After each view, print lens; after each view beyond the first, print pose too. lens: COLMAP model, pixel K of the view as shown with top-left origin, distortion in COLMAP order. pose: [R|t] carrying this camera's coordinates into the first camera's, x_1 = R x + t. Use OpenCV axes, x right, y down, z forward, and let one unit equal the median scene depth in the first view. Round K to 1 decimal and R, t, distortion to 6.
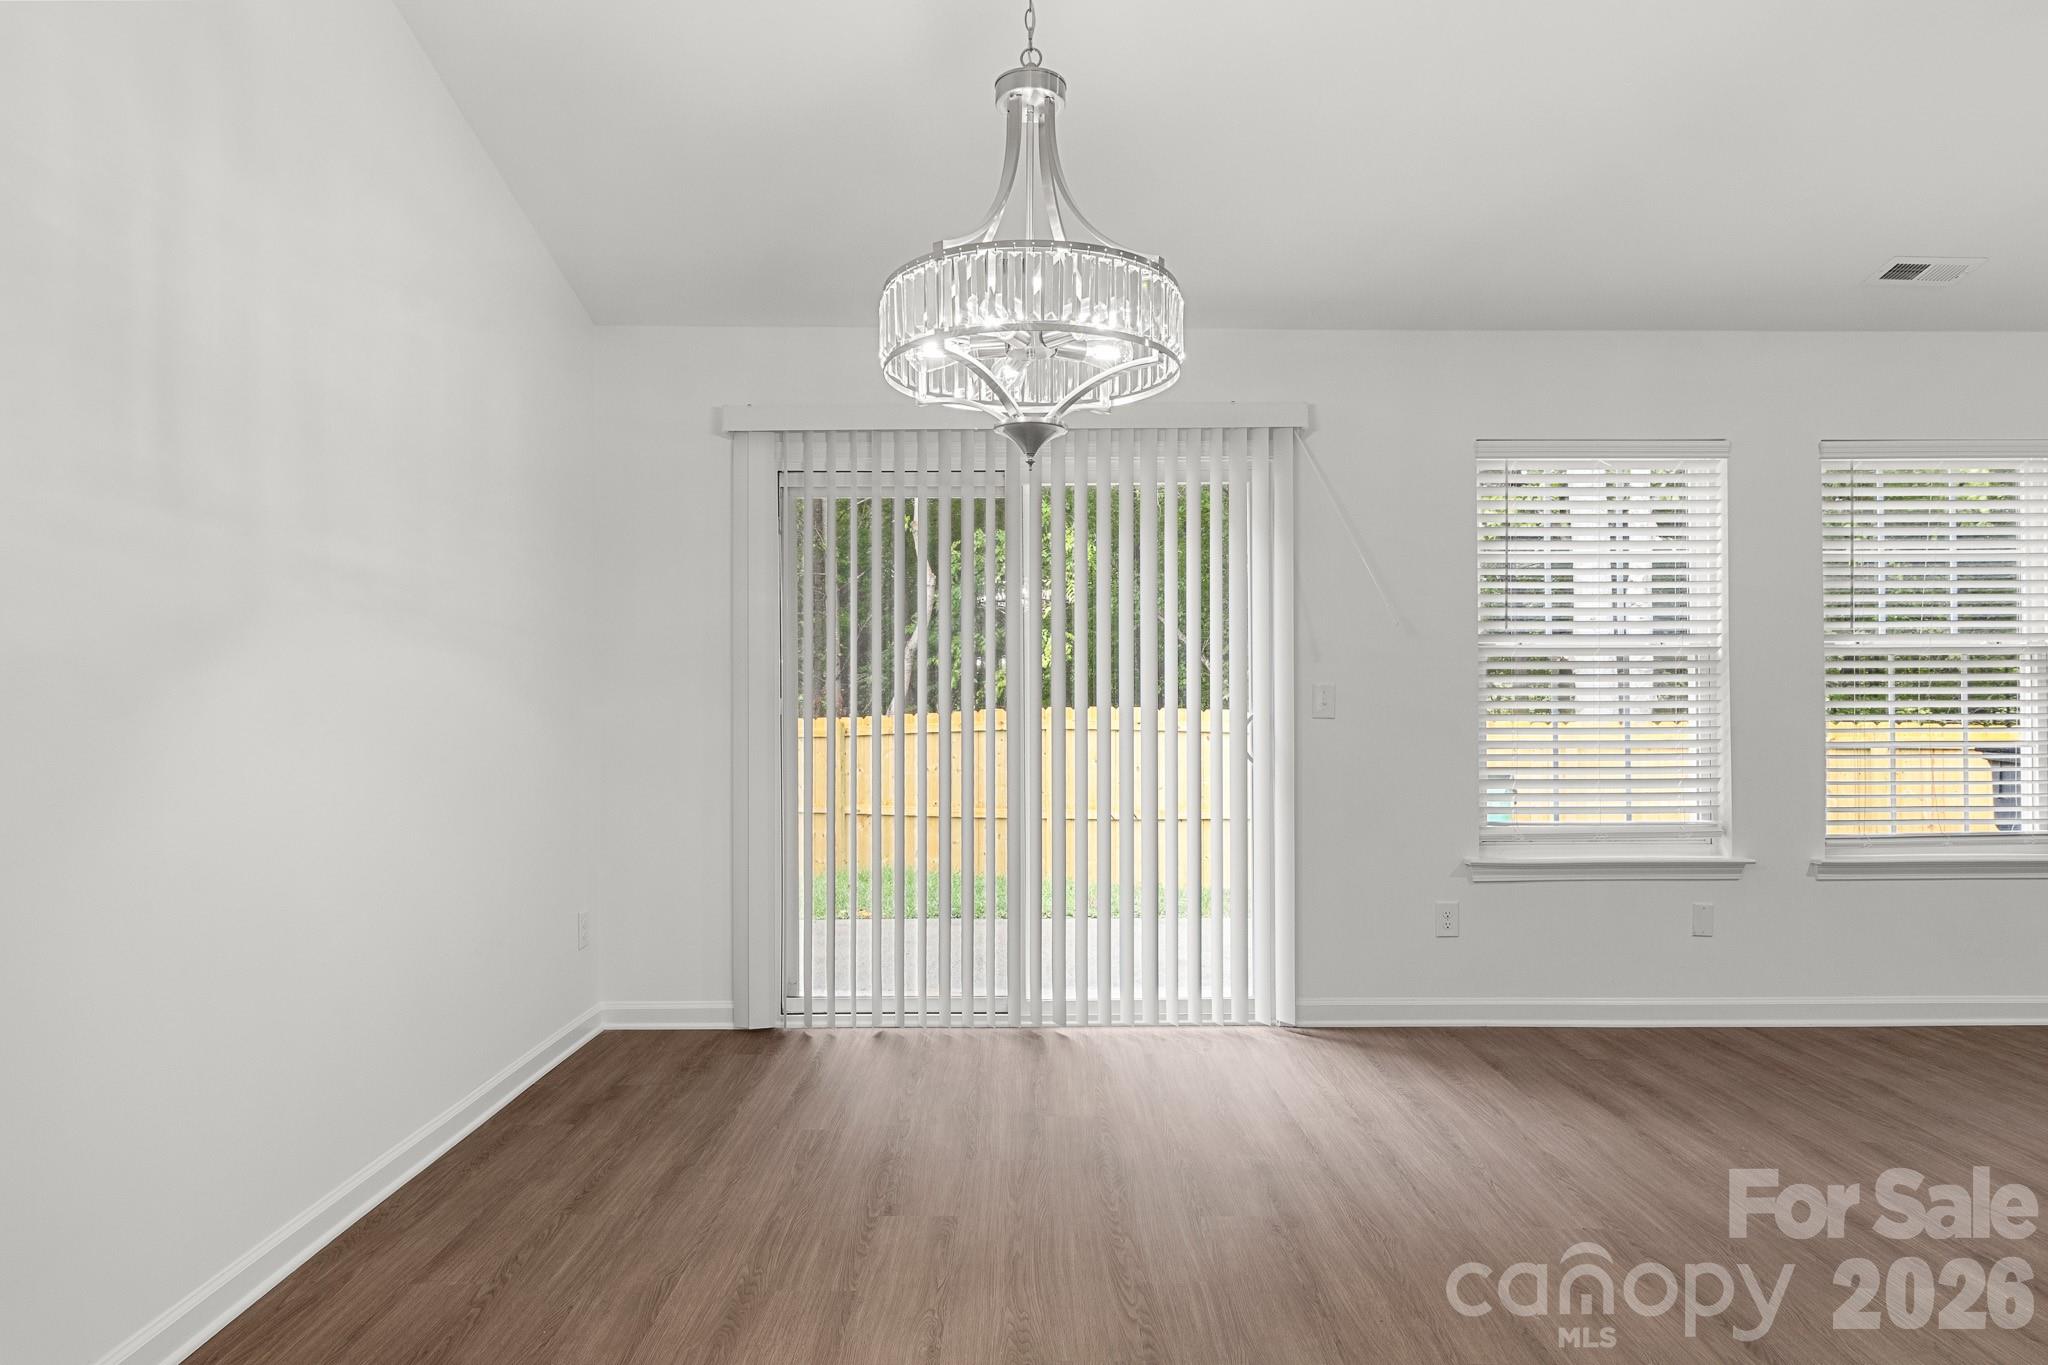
lens RADIAL K [[1181.6, 0, 1020.3], [0, 1181.6, 691.6], [0, 0, 1]] dist [-0.003261, -0.000993]
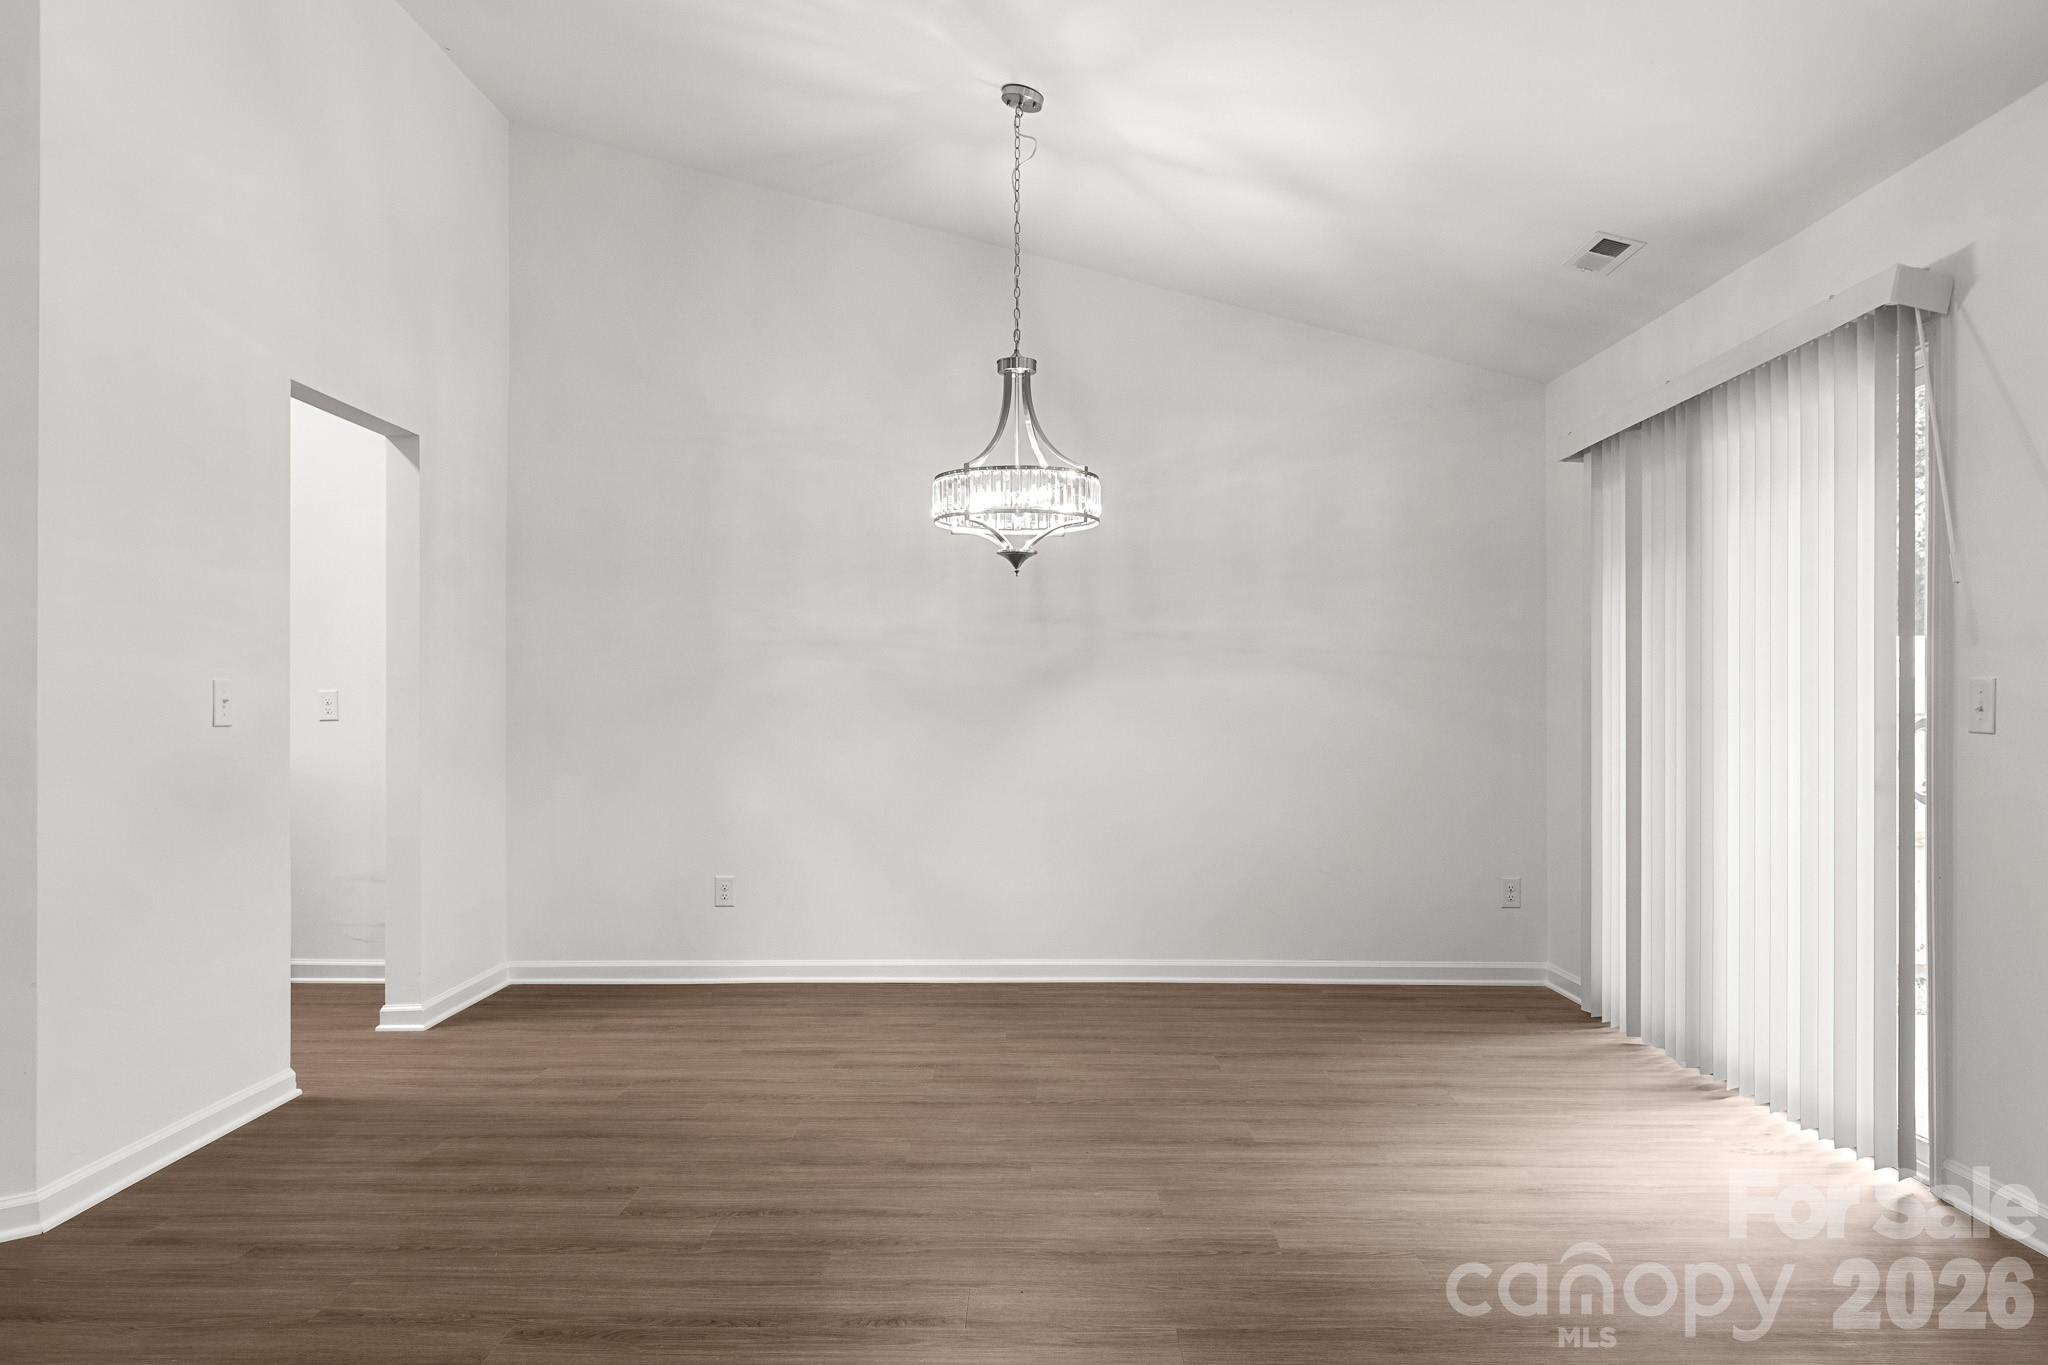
lens RADIAL K [[1350.5, 0, 1028.1], [0, 1350.5, 698.2], [0, 0, 1]] dist [-0.002350, 0.002146]
pose [[0.001754, -0.003319, -0.999993, 1.019631], [0.004553, 0.999984, -0.003311, 0.003780], [0.999988, -0.004547, 0.001769, 0.503429]]
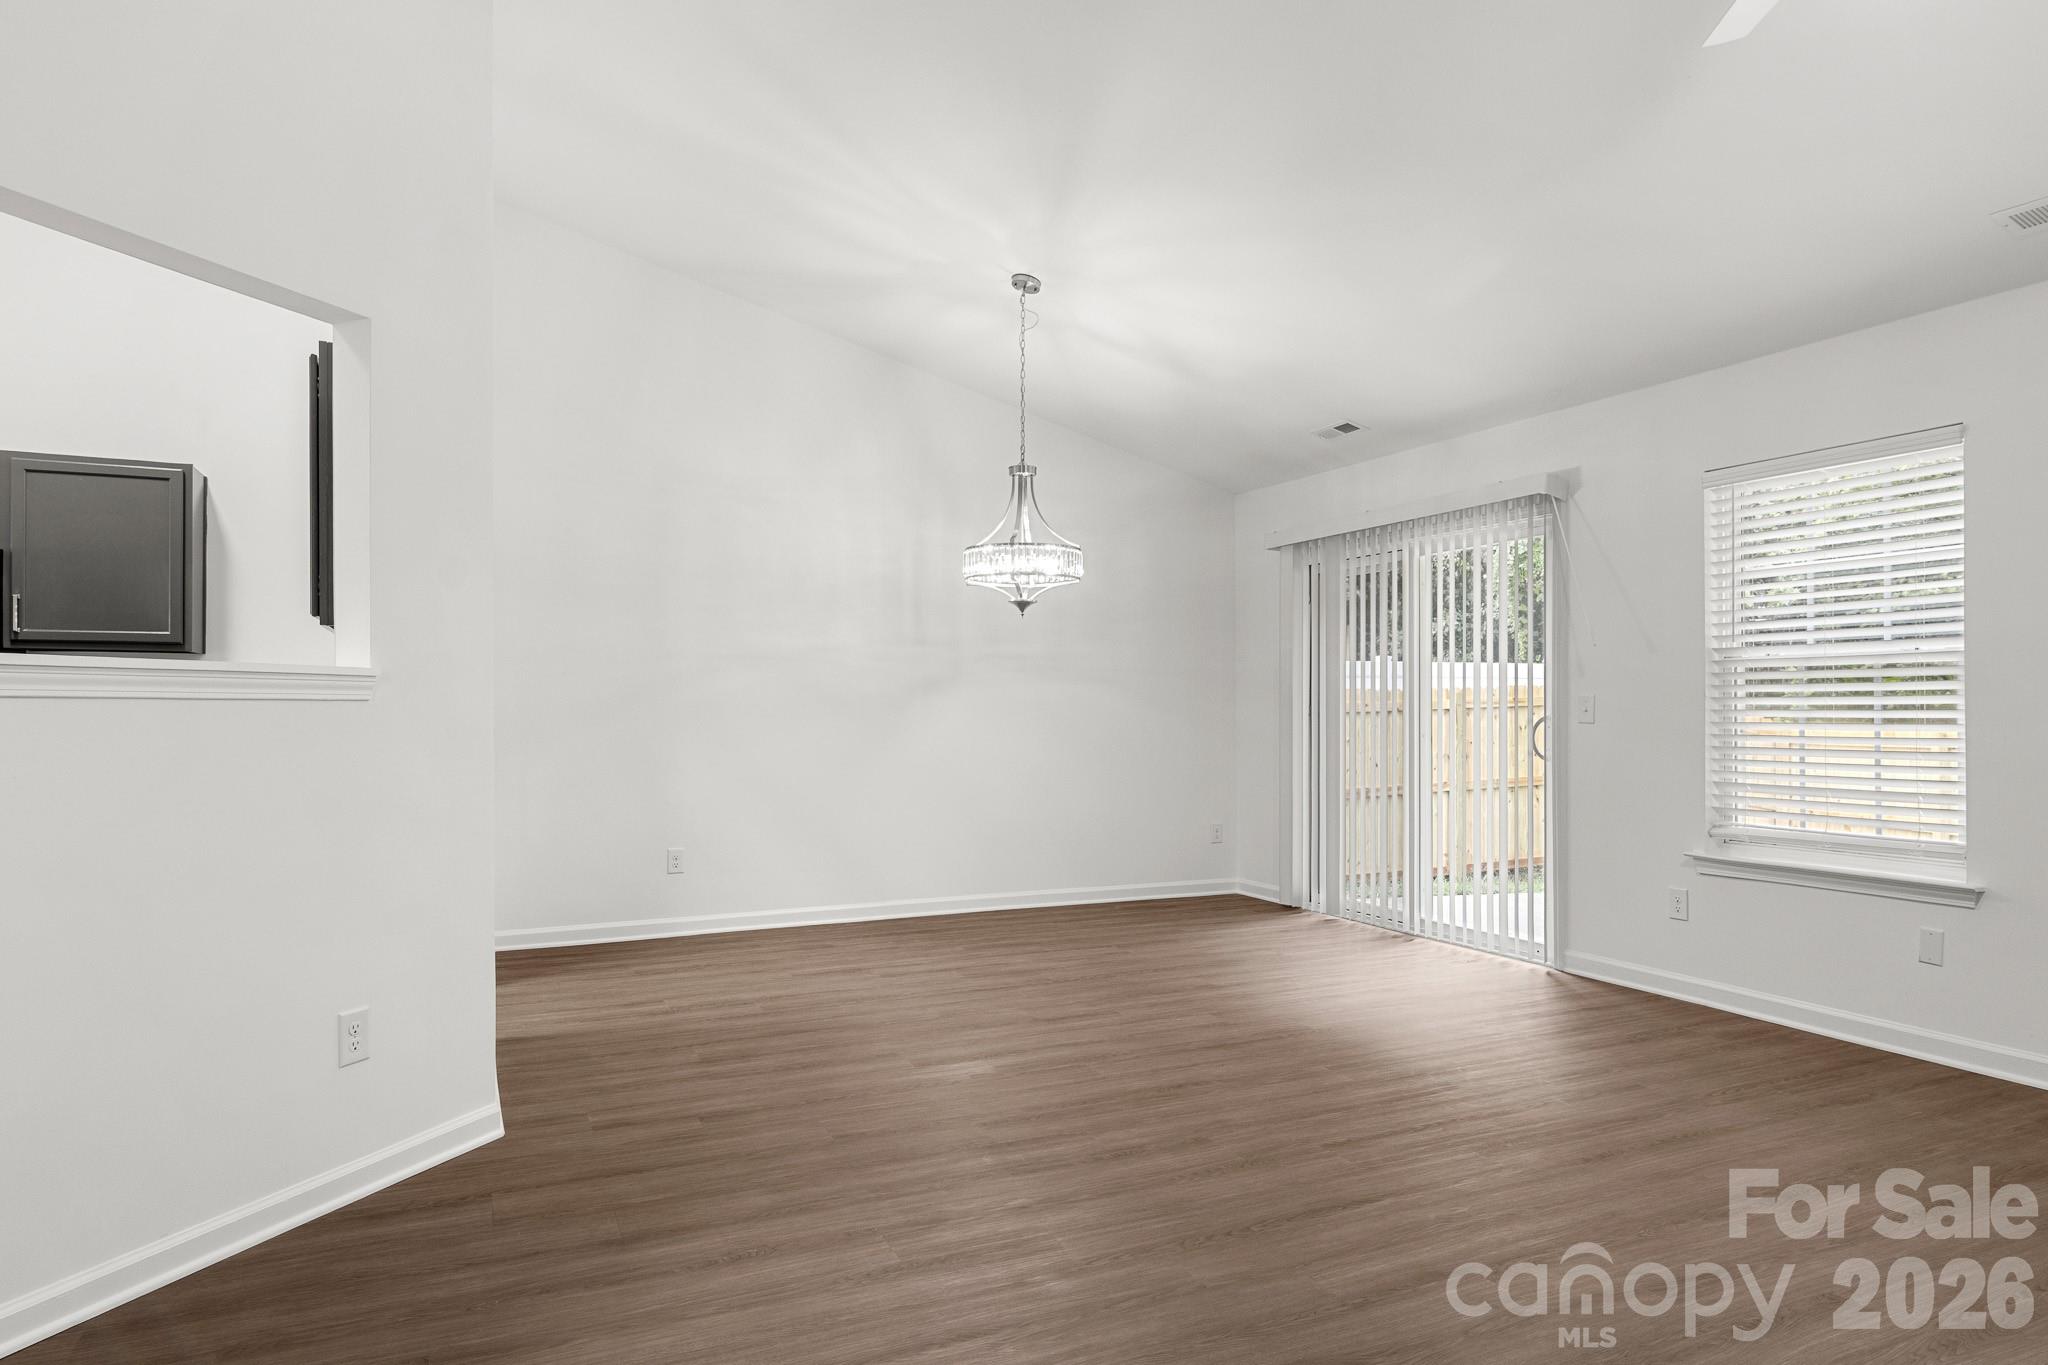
lens RADIAL K [[1181.6, 0, 1020.3], [0, 1181.6, 691.6], [0, 0, 1]] dist [-0.003261, -0.000993]
pose [[0.423075, -0.008893, -0.906051, 1.152462], [0.003664, 0.999960, -0.008104, -0.001834], [0.906087, 0.000109, 0.423091, -0.042163]]
